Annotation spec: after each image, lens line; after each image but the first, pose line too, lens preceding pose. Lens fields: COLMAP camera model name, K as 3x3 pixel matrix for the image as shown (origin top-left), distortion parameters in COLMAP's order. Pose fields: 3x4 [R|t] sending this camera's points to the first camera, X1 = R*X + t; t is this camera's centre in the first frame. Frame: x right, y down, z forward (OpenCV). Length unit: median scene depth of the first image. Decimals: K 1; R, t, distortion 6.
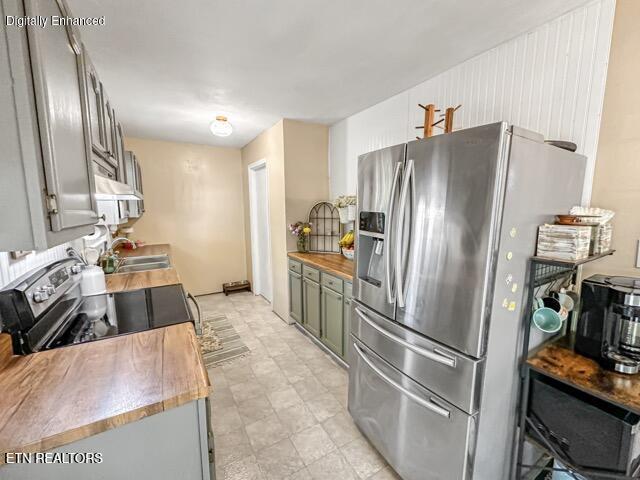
lens RADIAL K [[263.1, 0, 316.6], [0, 263.1, 239.1], [0, 0, 1]] dist [-0.001684, -0.000210]
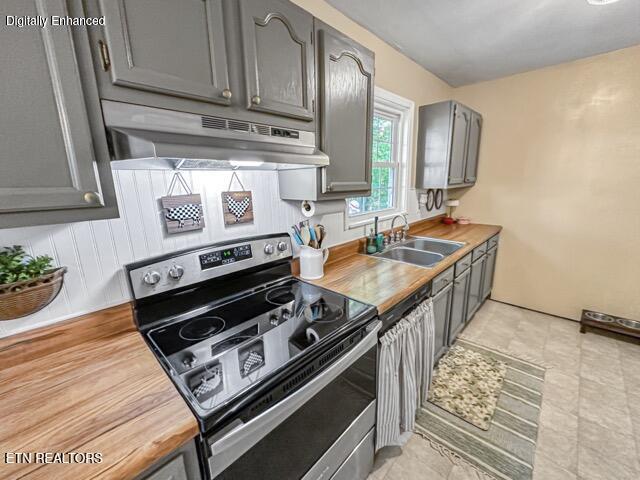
lens RADIAL K [[263.1, 0, 316.6], [0, 263.1, 239.1], [0, 0, 1]] dist [-0.001684, -0.000210]
pose [[0.264792, 0.206080, -0.942028, -0.006868], [-0.089990, 0.977915, 0.188635, -0.045097], [0.960097, 0.034824, 0.277490, 0.376691]]
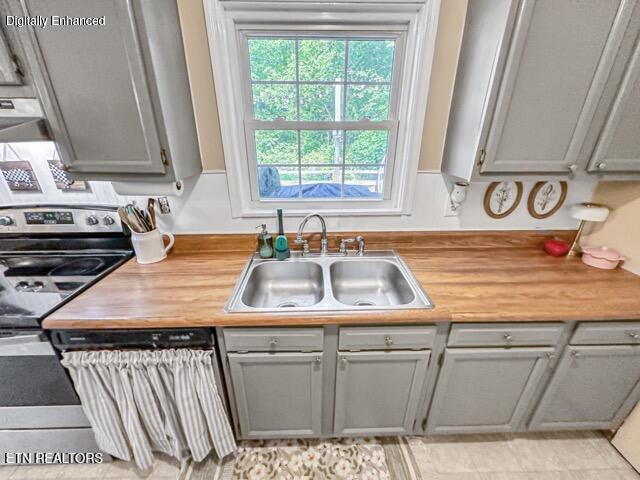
lens RADIAL K [[263.1, 0, 316.6], [0, 263.1, 239.1], [0, 0, 1]] dist [-0.001684, -0.000210]
pose [[-0.480169, 0.345121, -0.806430, -0.233465], [-0.103127, 0.890762, 0.442616, -0.141673], [0.871093, 0.295695, -0.392125, 0.907091]]
